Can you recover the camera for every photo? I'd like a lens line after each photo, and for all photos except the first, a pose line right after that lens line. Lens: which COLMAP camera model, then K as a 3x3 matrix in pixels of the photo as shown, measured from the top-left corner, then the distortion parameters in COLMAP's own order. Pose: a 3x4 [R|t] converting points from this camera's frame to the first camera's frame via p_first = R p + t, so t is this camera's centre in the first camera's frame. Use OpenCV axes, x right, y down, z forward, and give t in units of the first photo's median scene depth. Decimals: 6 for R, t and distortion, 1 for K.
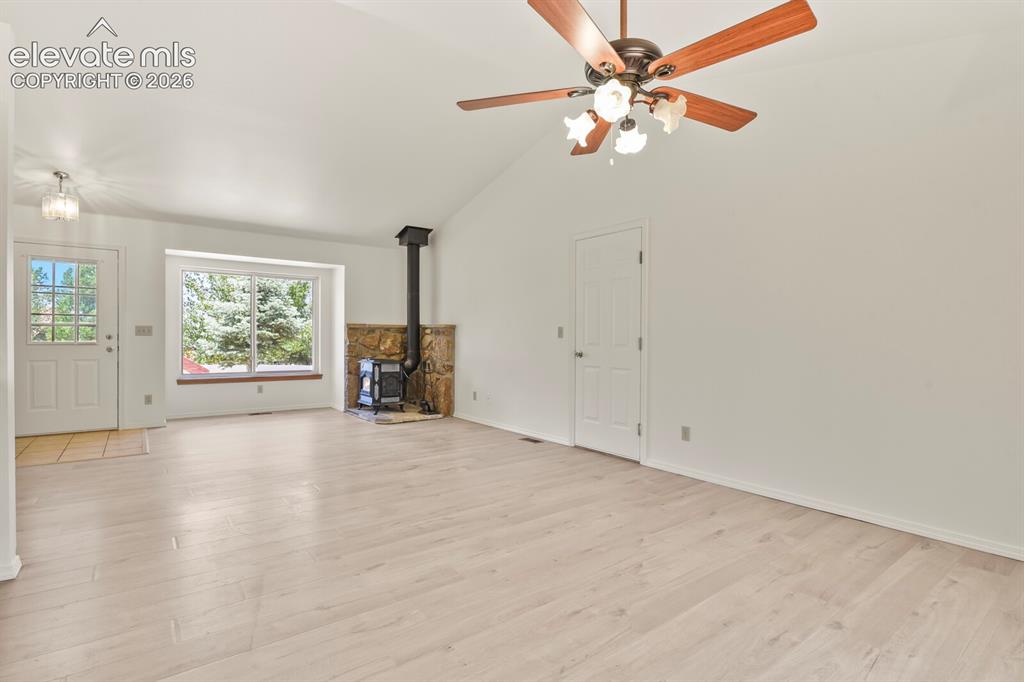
lens RADIAL K [[495.2, 0, 517.8], [0, 495.2, 346.4], [0, 0, 1]] dist [-0.010457, -0.002808]
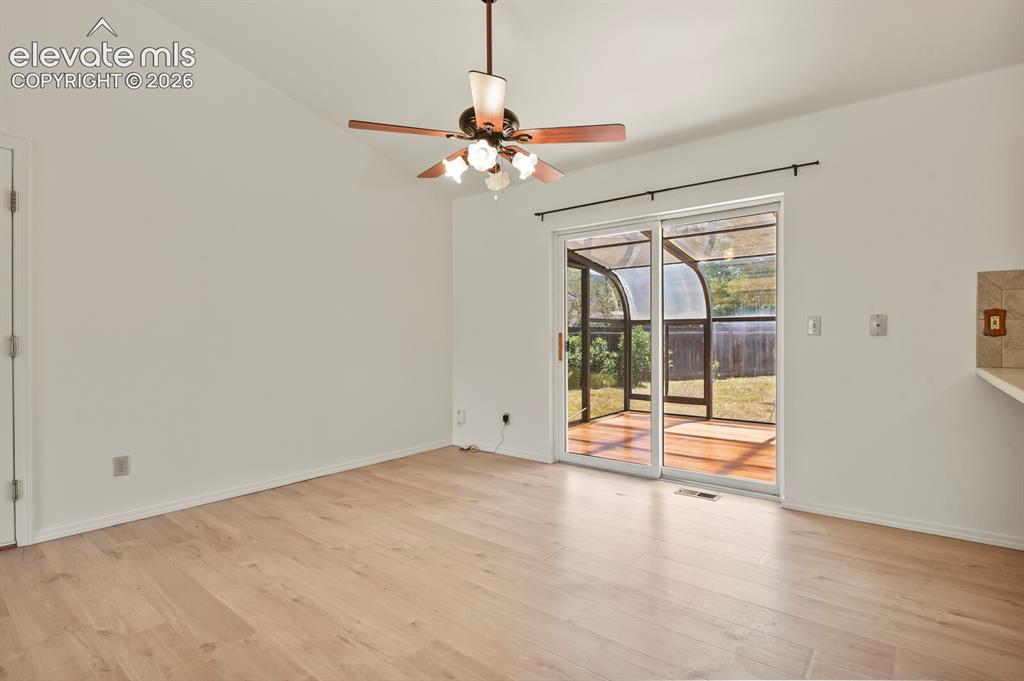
lens RADIAL K [[495.2, 0, 521.6], [0, 495.2, 343.8], [0, 0, 1]] dist [-0.010457, -0.002808]
pose [[-0.243956, -0.020437, 0.969571, -0.472577], [0.017476, 0.999523, 0.025466, -0.012765], [-0.969629, 0.023157, -0.243482, 0.551160]]
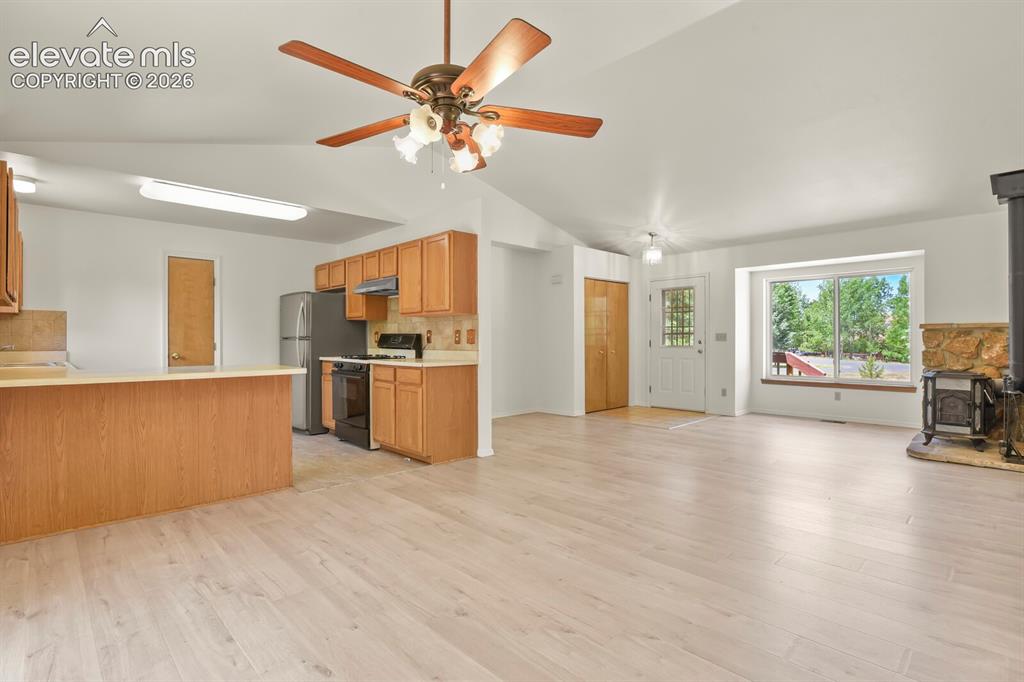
lens RADIAL K [[495.2, 0, 520.8], [0, 495.2, 345.5], [0, 0, 1]] dist [-0.010457, -0.002808]
pose [[0.121365, 0.004996, -0.992595, 0.573459], [-0.012770, 0.999912, 0.003471, -0.010988], [0.992526, 0.012255, 0.121418, 0.458104]]
